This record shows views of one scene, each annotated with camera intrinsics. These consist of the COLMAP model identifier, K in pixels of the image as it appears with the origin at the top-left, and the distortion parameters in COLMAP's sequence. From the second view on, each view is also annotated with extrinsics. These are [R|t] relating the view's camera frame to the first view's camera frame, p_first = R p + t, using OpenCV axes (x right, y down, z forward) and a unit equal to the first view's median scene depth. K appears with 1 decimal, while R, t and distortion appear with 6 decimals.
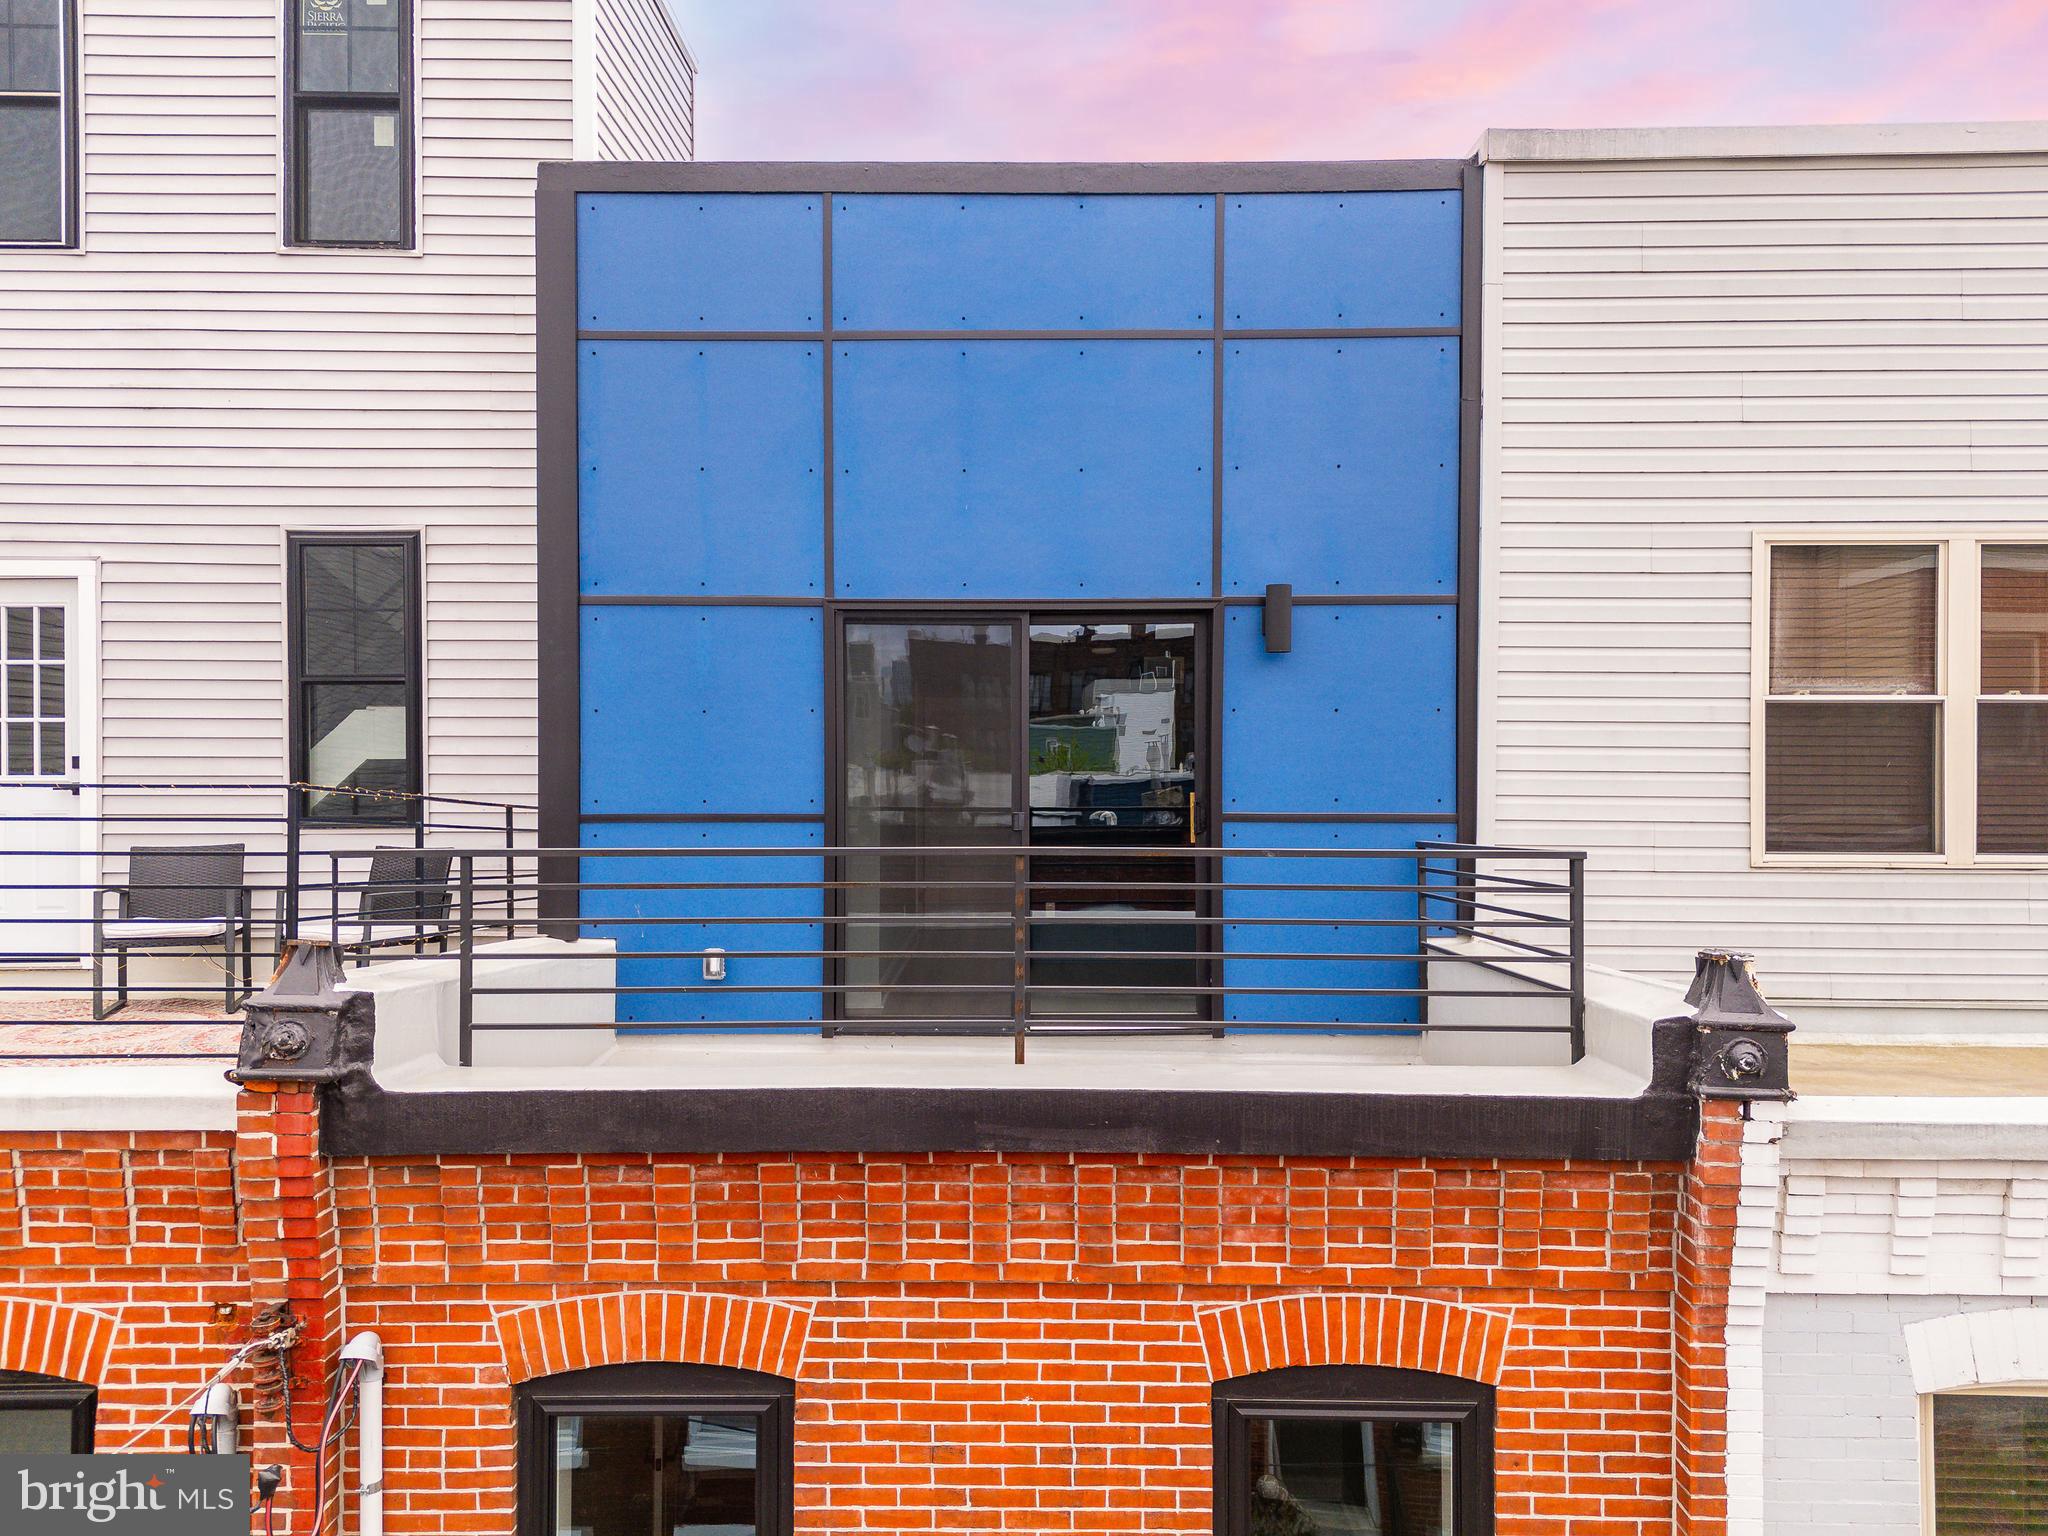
lens RADIAL K [[1500.5, 0, 1022.0], [0, 1500.5, 759.6], [0, 0, 1]] dist [0.100822, -0.087838]
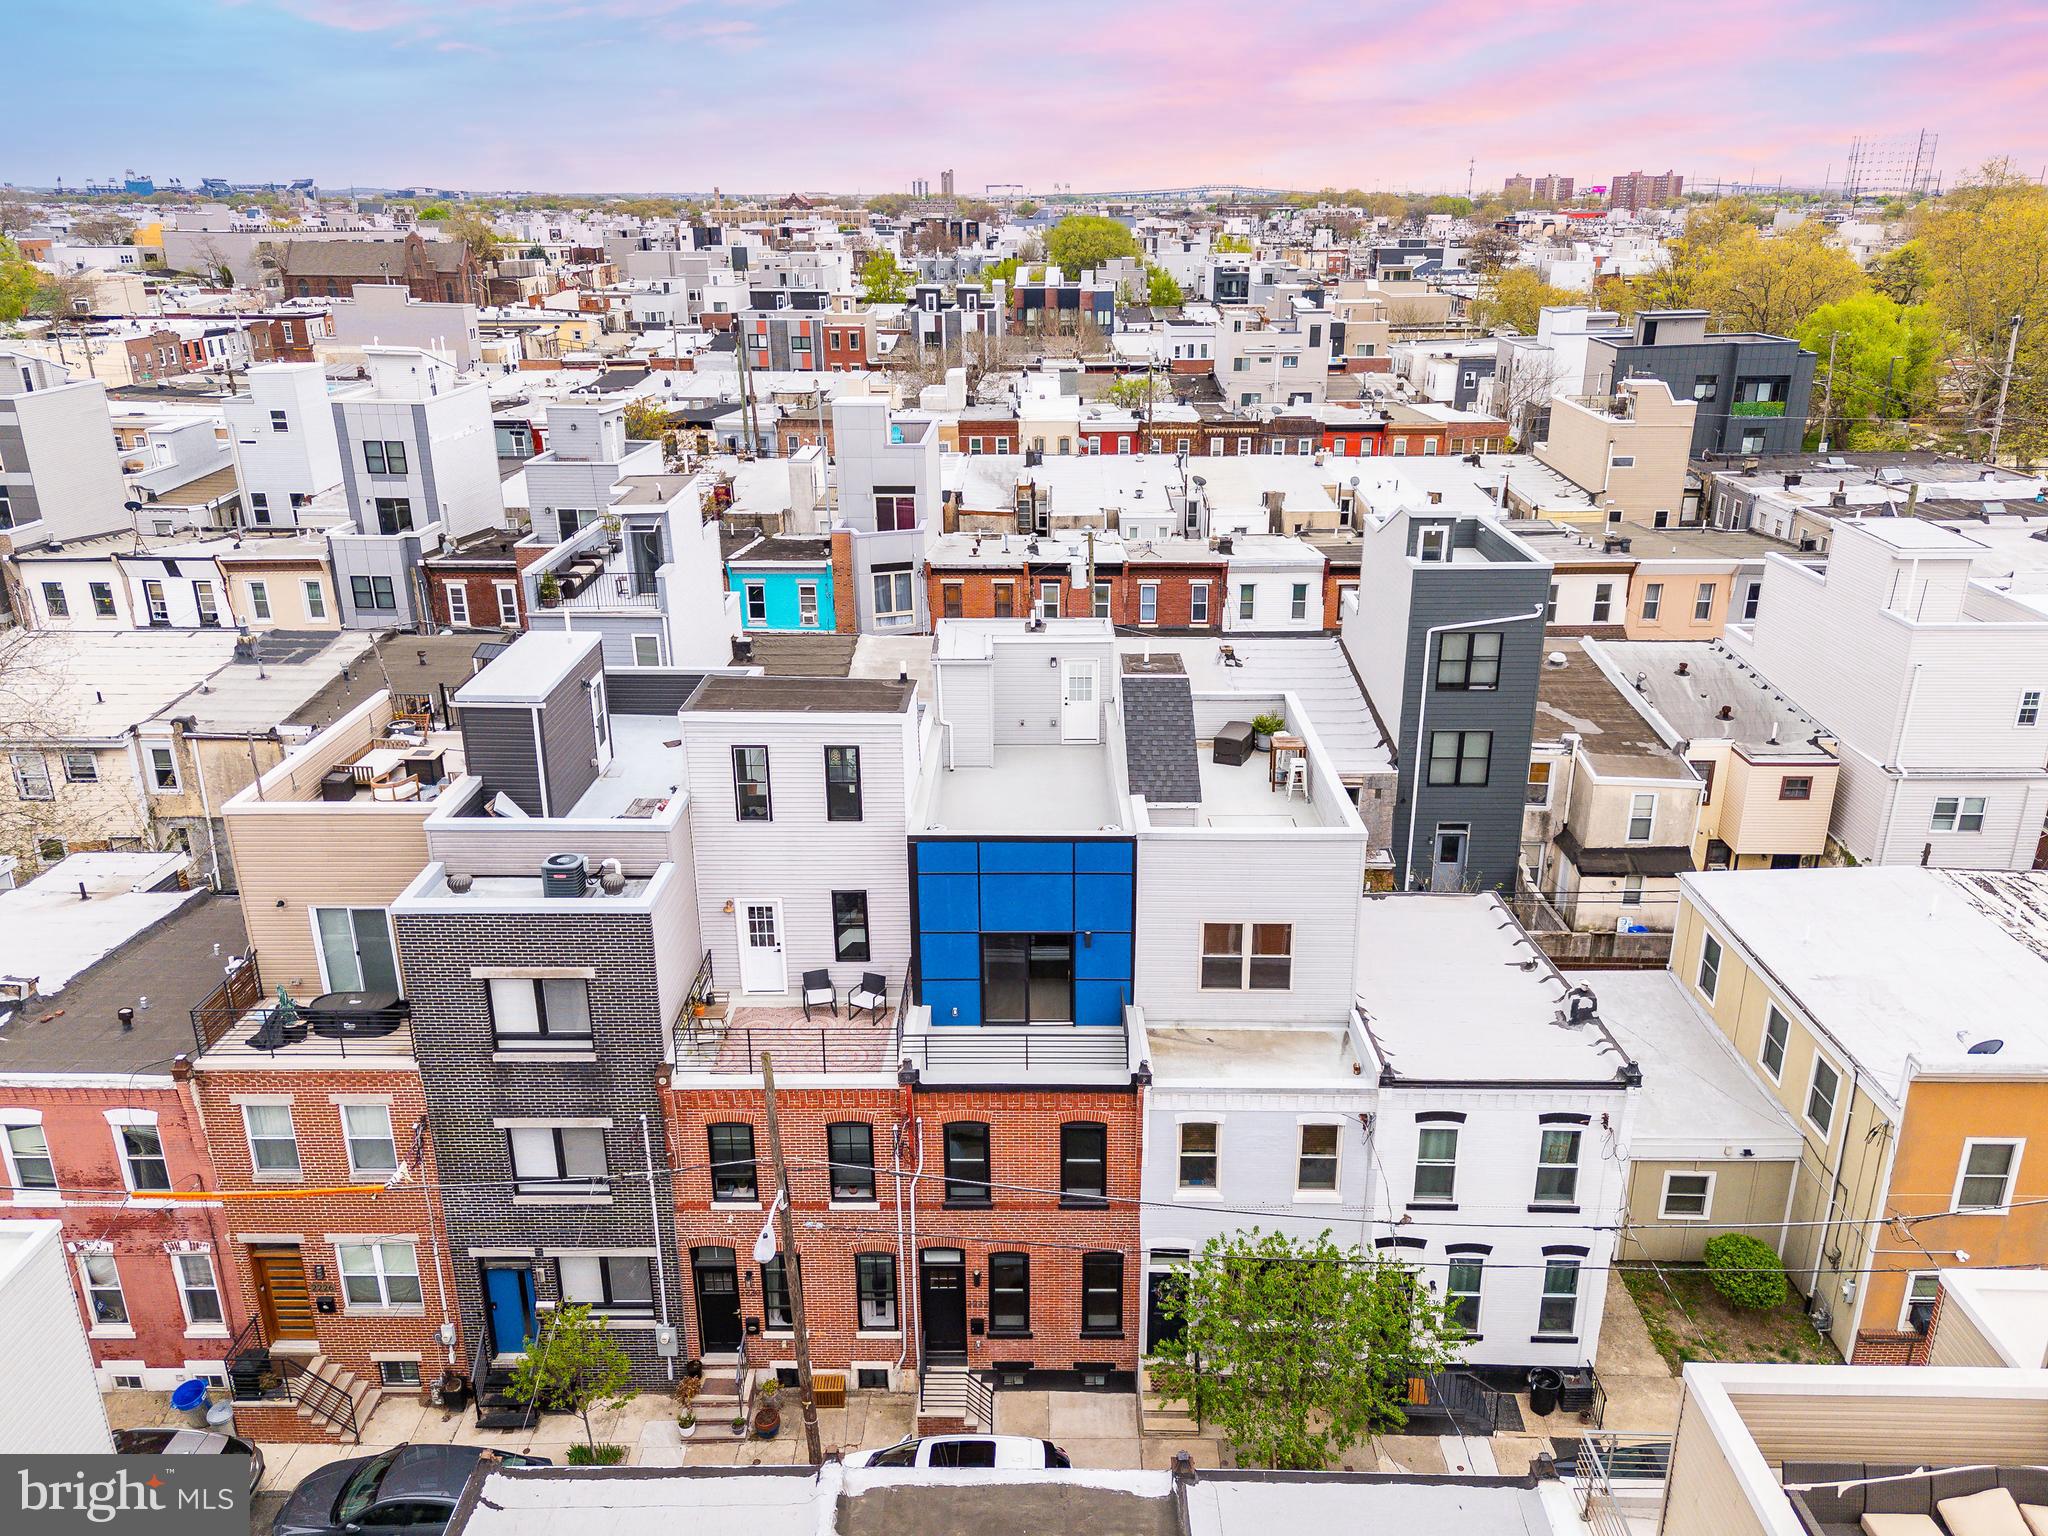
lens RADIAL K [[1484.4, 0, 1022.6], [0, 1484.4, 726.7], [0, 0, 1]] dist [0.108033, -0.102138]
pose [[0.999925, -0.008931, -0.008359, 0.041143], [0.011142, 0.947032, 0.320947, -2.926158], [0.005049, -0.321016, 0.947060, -4.022902]]
